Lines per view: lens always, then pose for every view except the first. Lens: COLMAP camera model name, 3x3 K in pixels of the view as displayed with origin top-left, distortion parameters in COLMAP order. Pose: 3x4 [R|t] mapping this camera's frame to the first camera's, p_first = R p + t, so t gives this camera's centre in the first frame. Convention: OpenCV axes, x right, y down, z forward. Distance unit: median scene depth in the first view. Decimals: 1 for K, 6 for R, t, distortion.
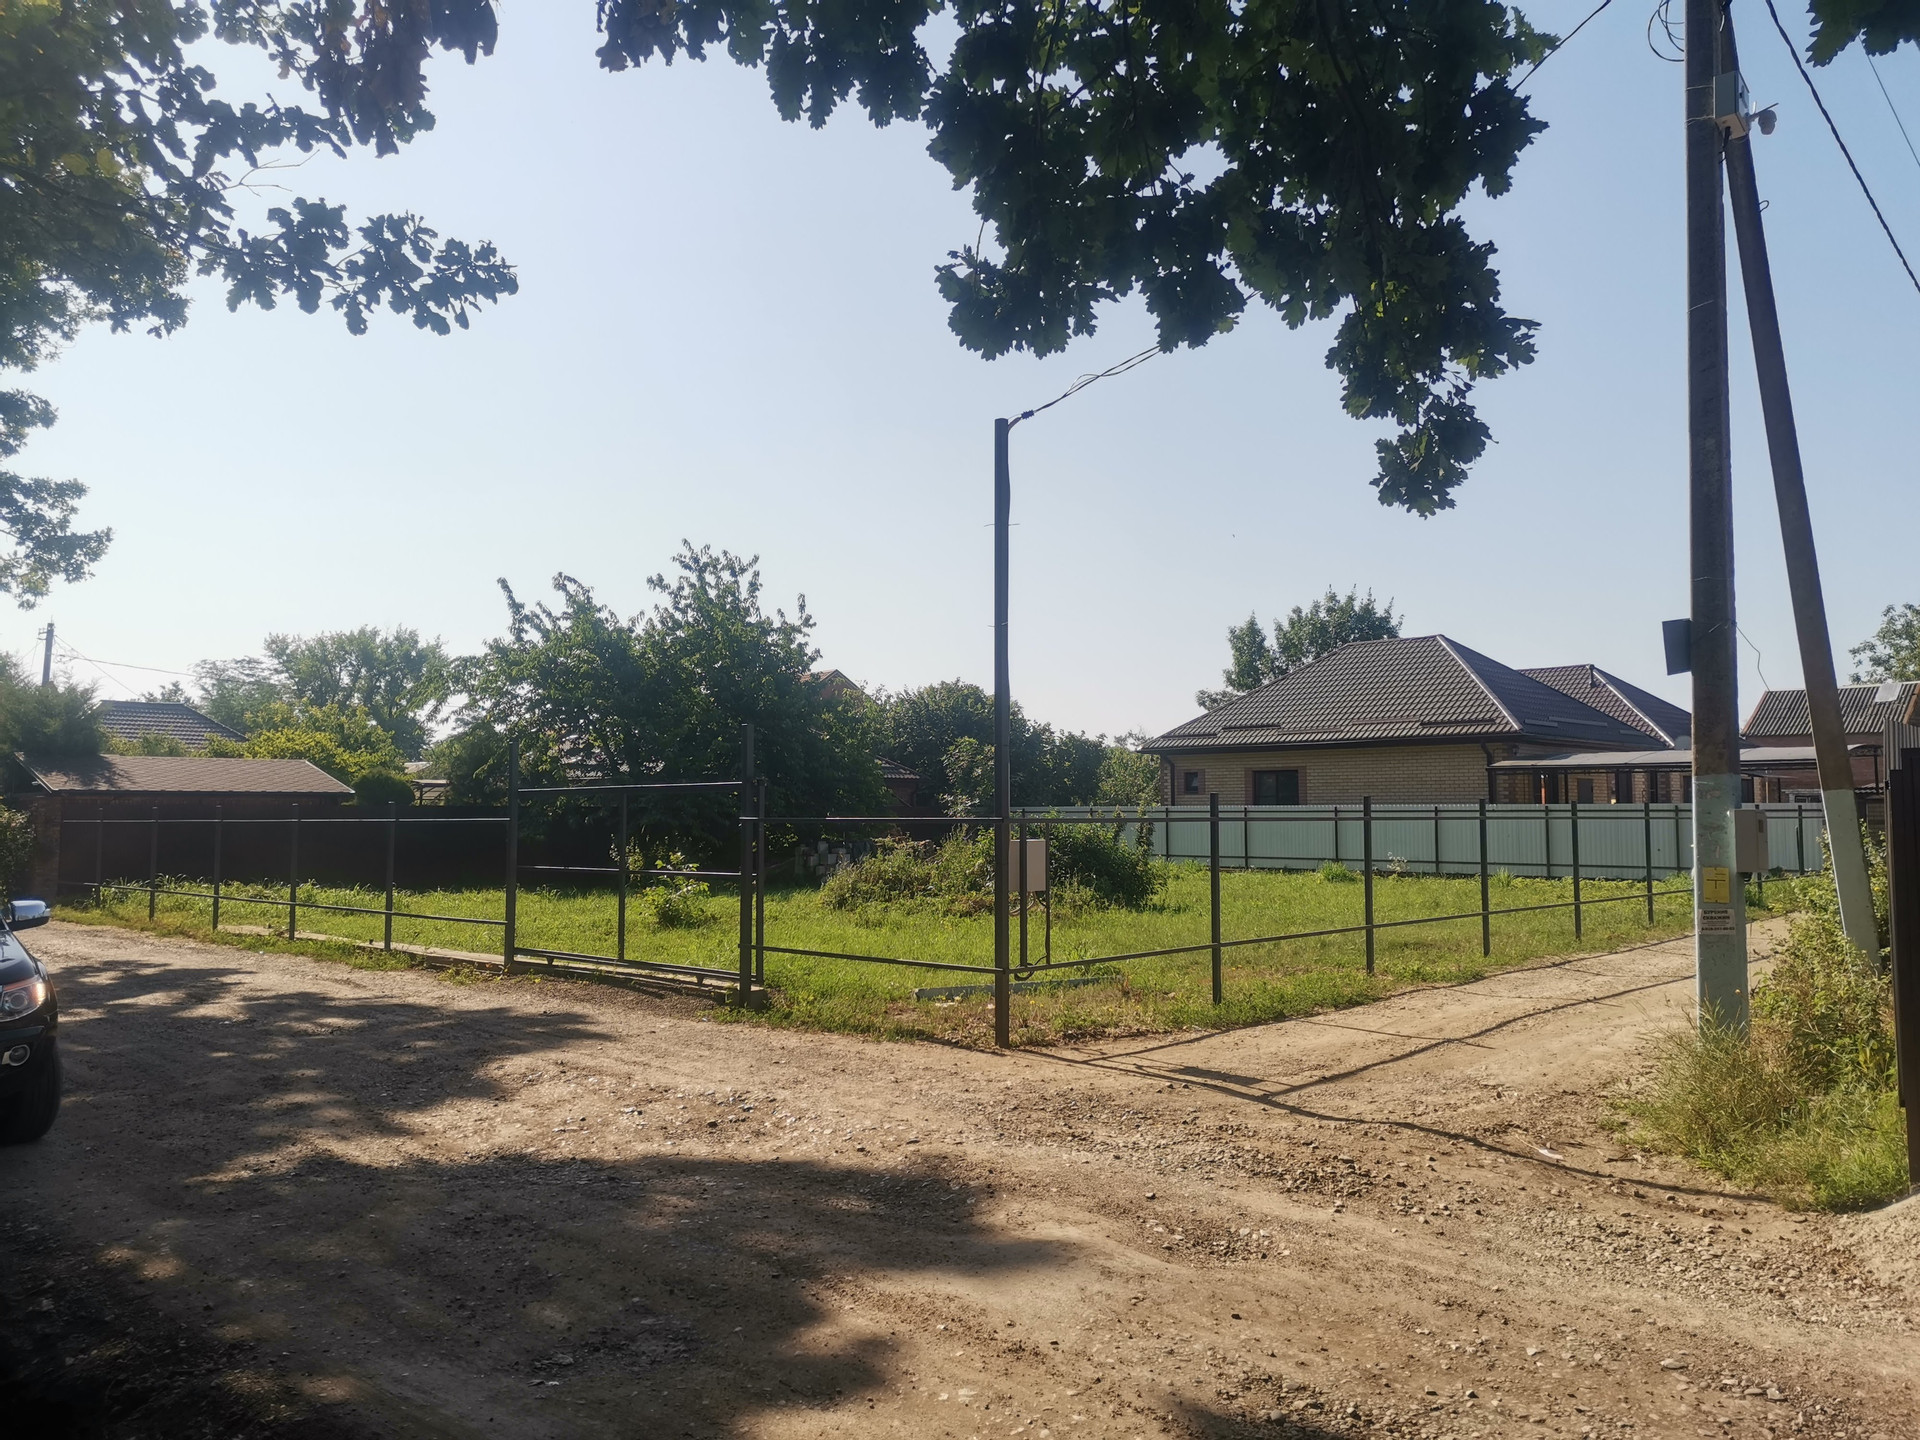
lens RADIAL K [[1429.5, 0, 956.4], [0, 1429.5, 724.8], [0, 0, 1]] dist [0.028374, -0.004547]
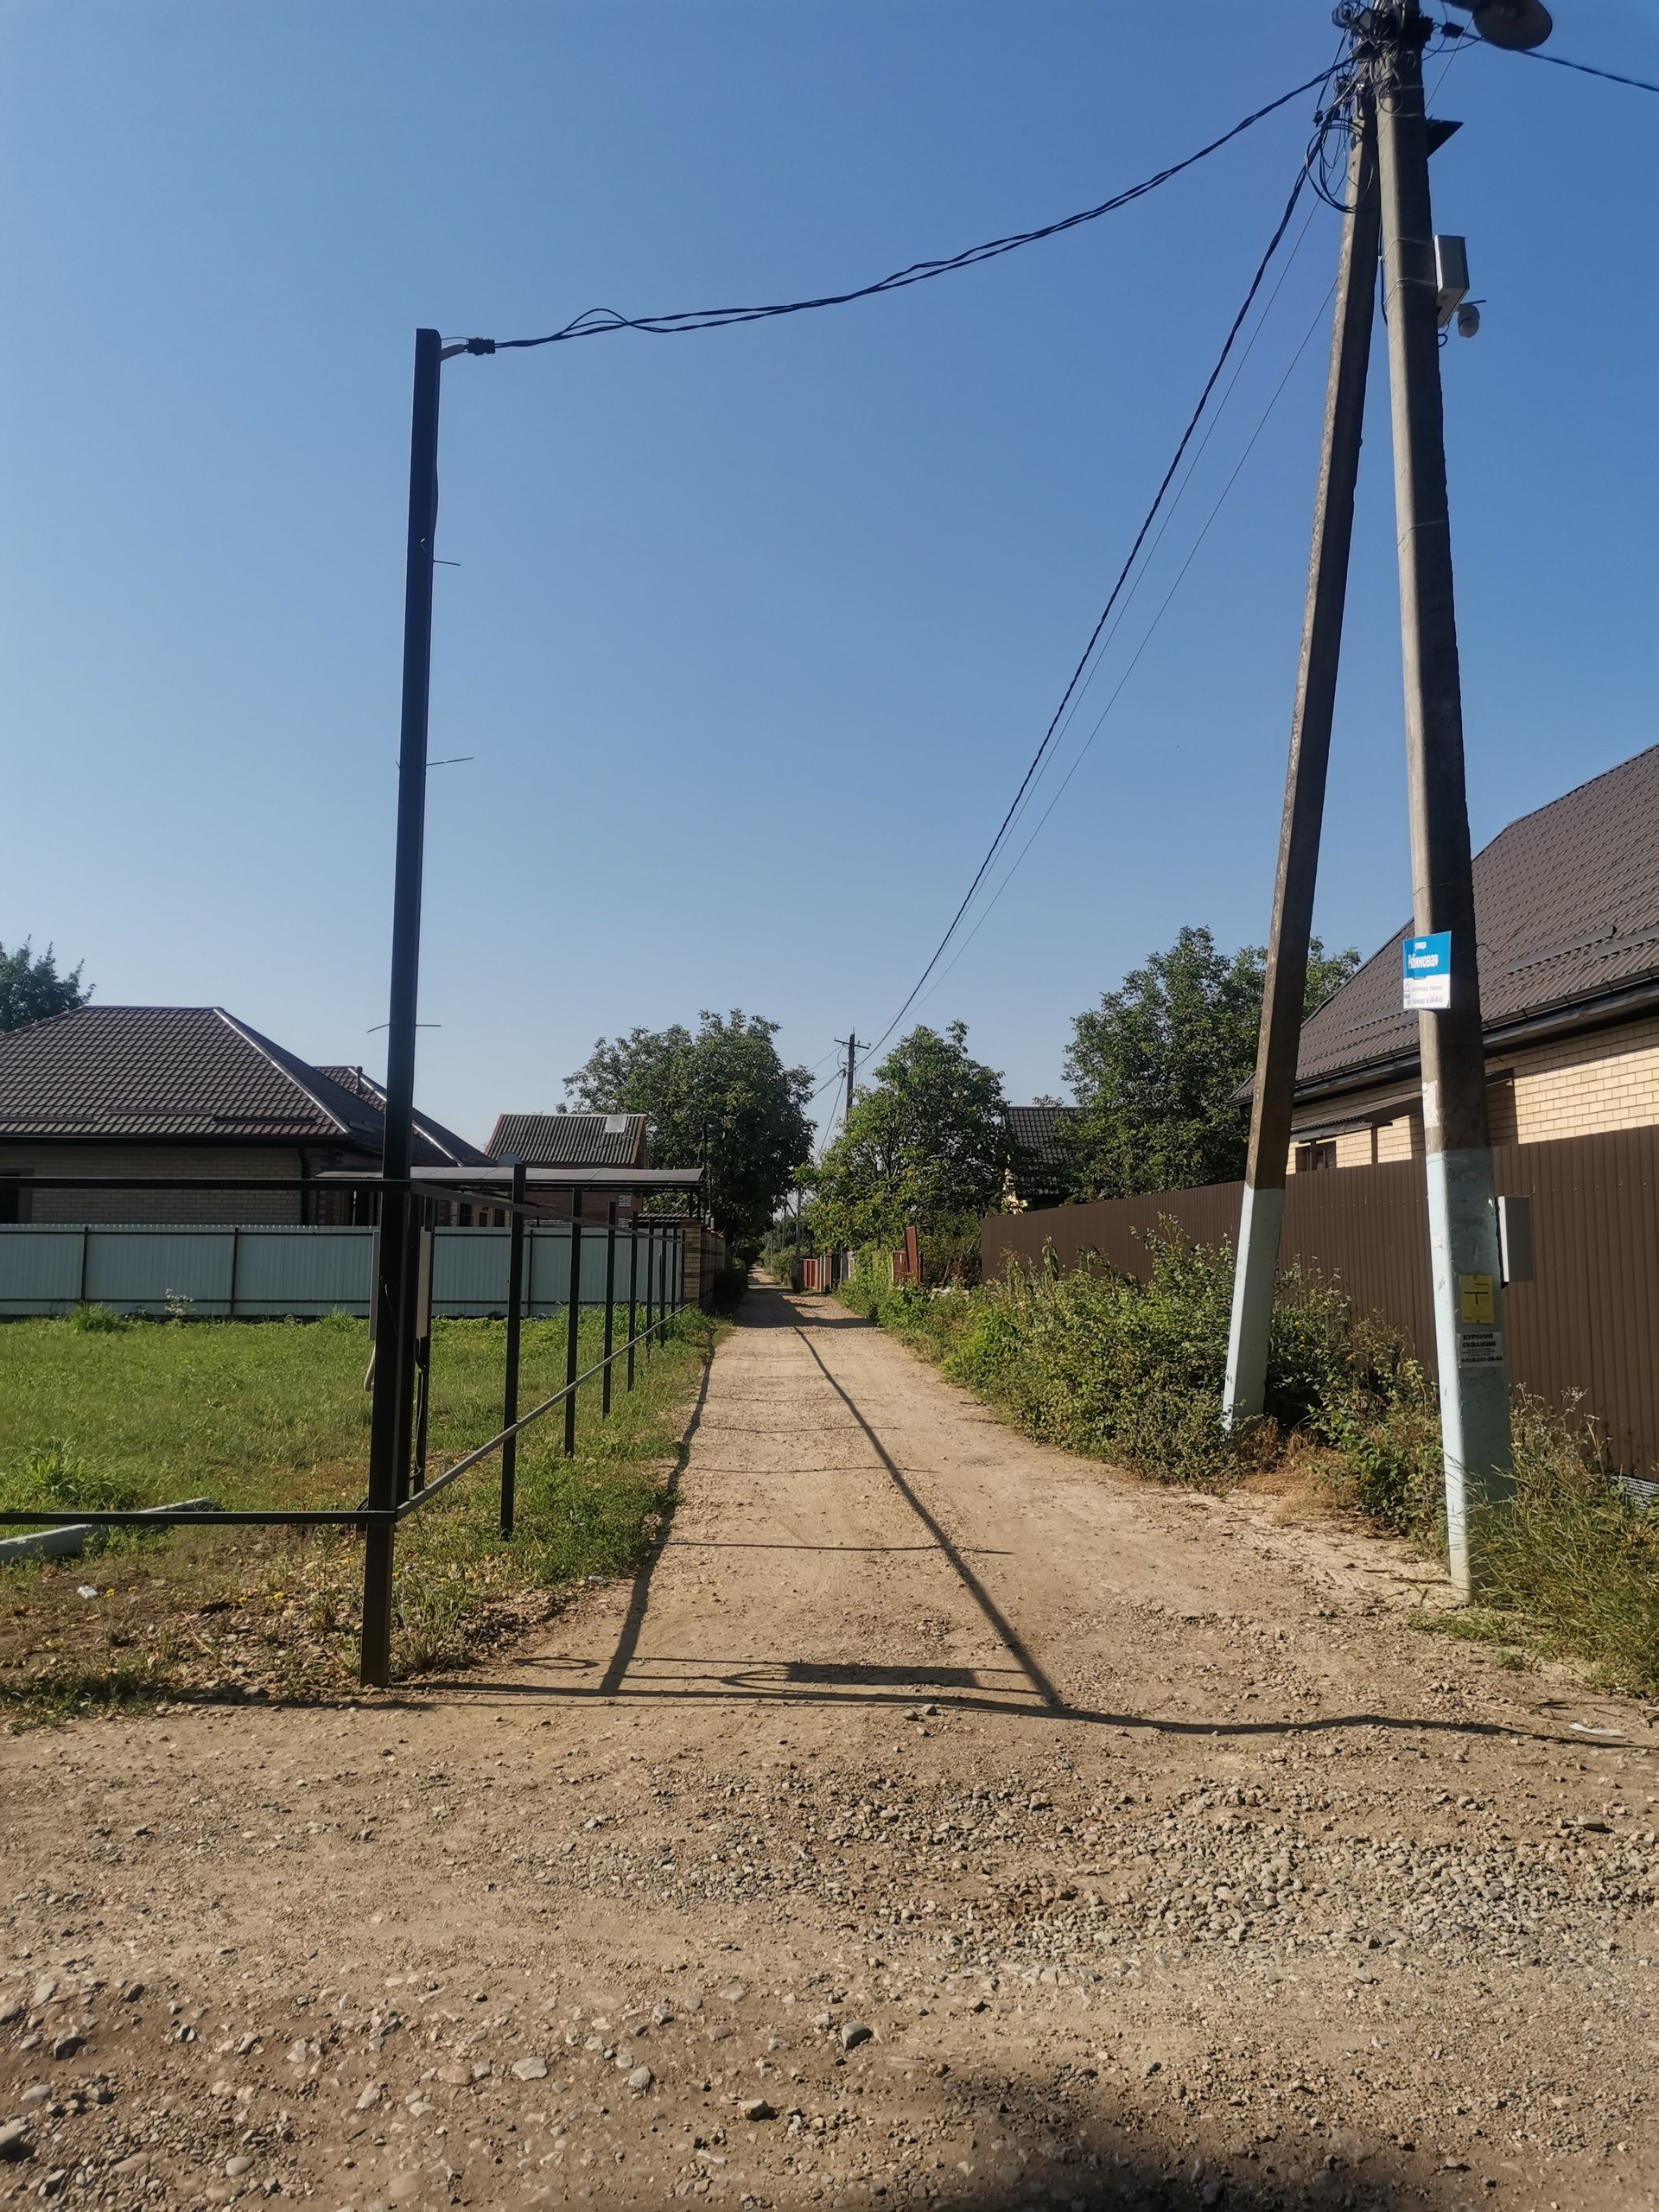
lens RADIAL K [[1646.9, 0, 822.4], [0, 1646.9, 1118.8], [0, 0, 1]] dist [0.028374, -0.004547]
pose [[0.694765, 0.069570, 0.715865, -0.074857], [-0.056104, 0.997520, -0.042491, 0.017852], [-0.717046, -0.010642, 0.696945, 0.157462]]
